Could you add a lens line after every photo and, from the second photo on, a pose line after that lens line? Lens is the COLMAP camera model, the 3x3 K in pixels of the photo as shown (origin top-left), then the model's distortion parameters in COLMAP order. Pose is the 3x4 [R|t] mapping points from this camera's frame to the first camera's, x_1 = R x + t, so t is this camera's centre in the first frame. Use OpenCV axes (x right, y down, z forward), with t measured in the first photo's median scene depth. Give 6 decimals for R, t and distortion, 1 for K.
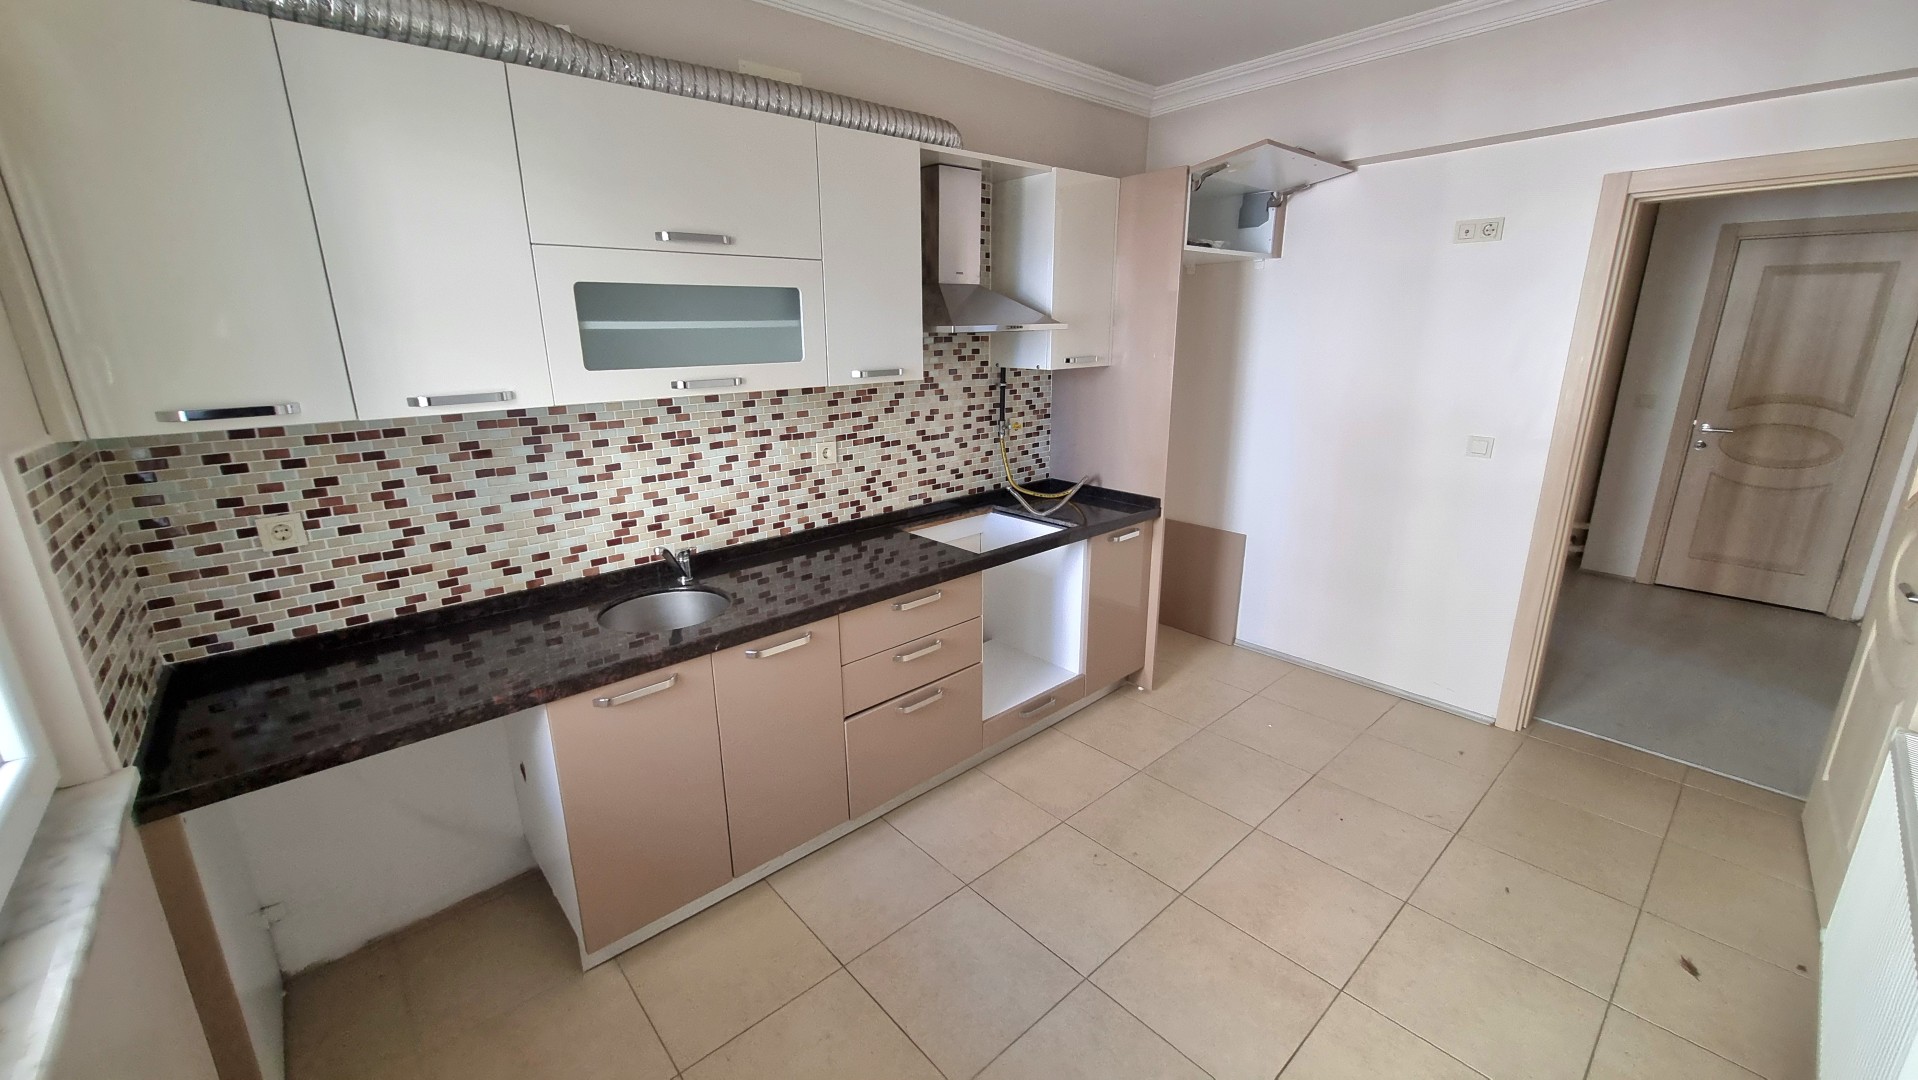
lens RADIAL K [[751.8, 0, 933.1], [0, 751.8, 534.5], [0, 0, 1]] dist [-0.000636, -0.000679]
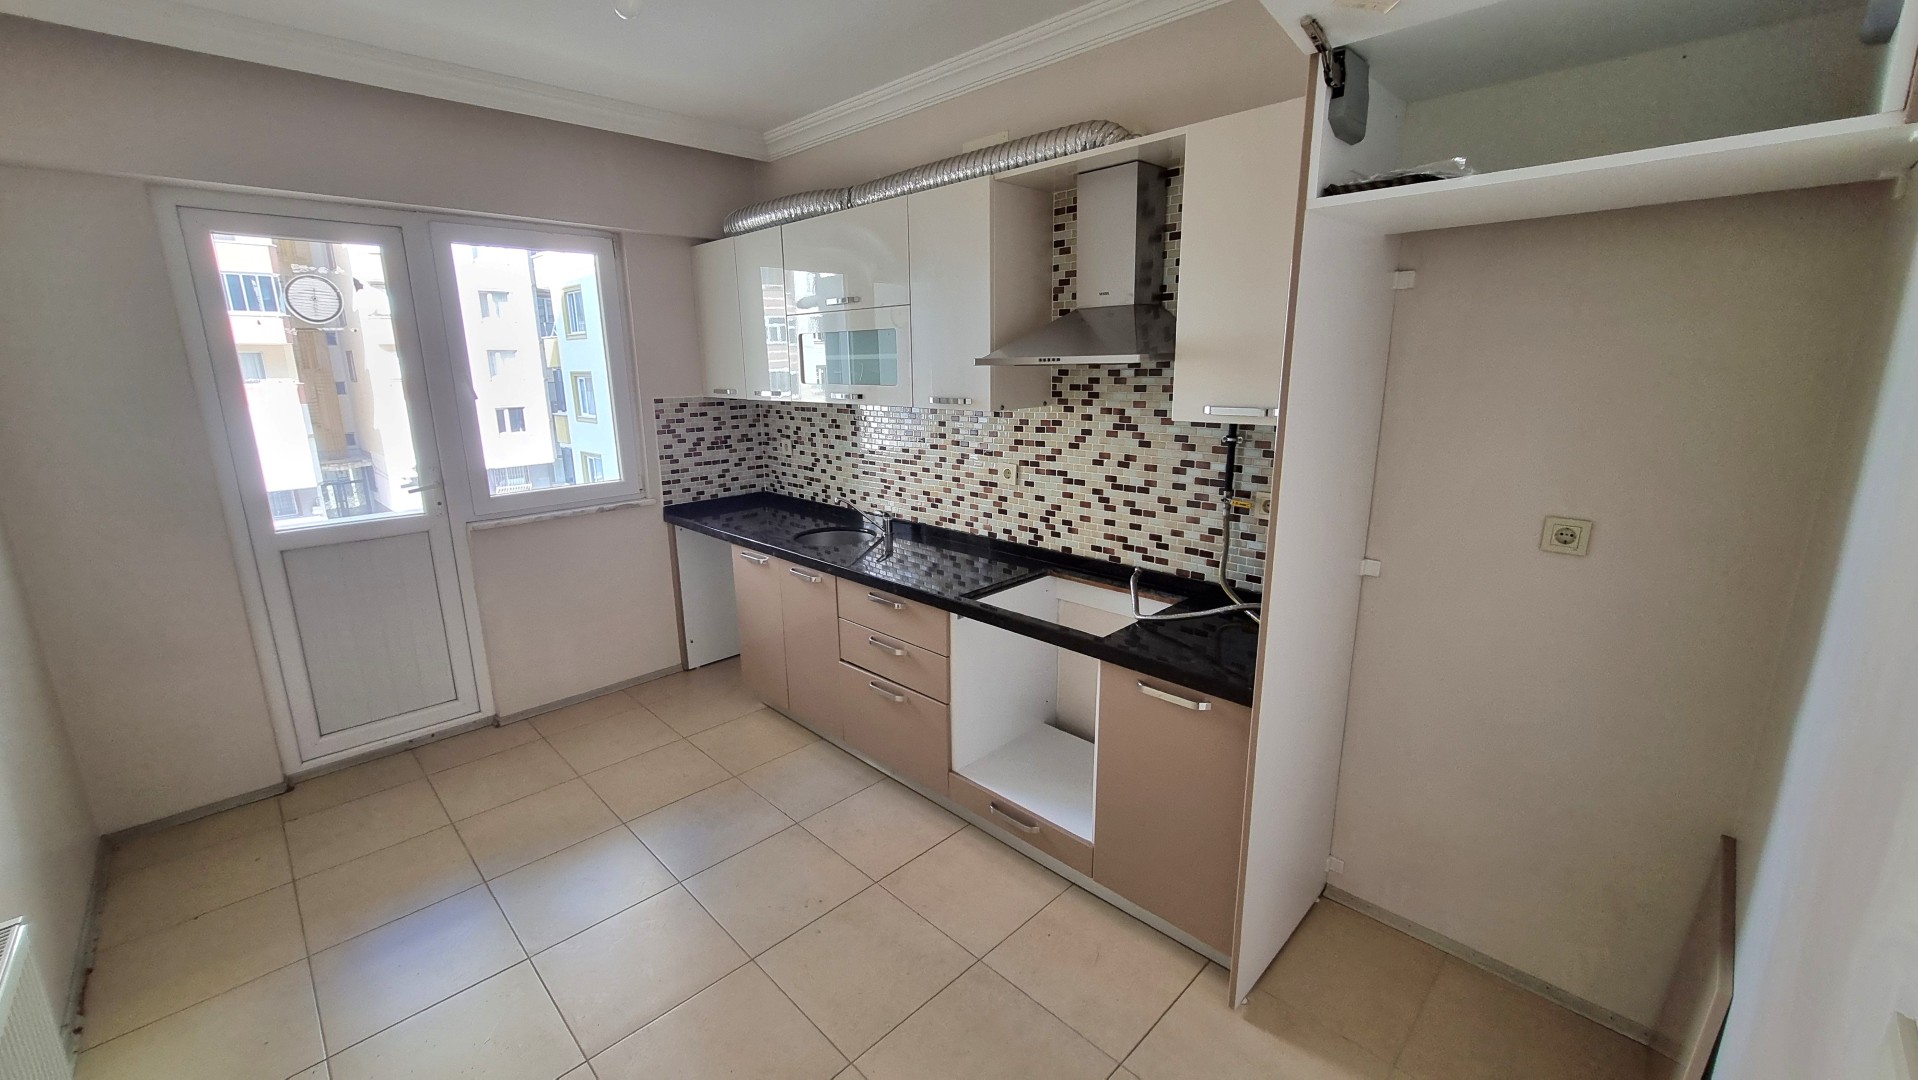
lens RADIAL K [[751.8, 0, 933.1], [0, 751.8, 534.5], [0, 0, 1]] dist [-0.000636, -0.000679]
pose [[0.053020, 0.237925, -0.969835, 0.895989], [-0.255876, 0.942014, 0.217111, -0.227851], [0.965255, 0.236646, 0.110825, 0.783427]]
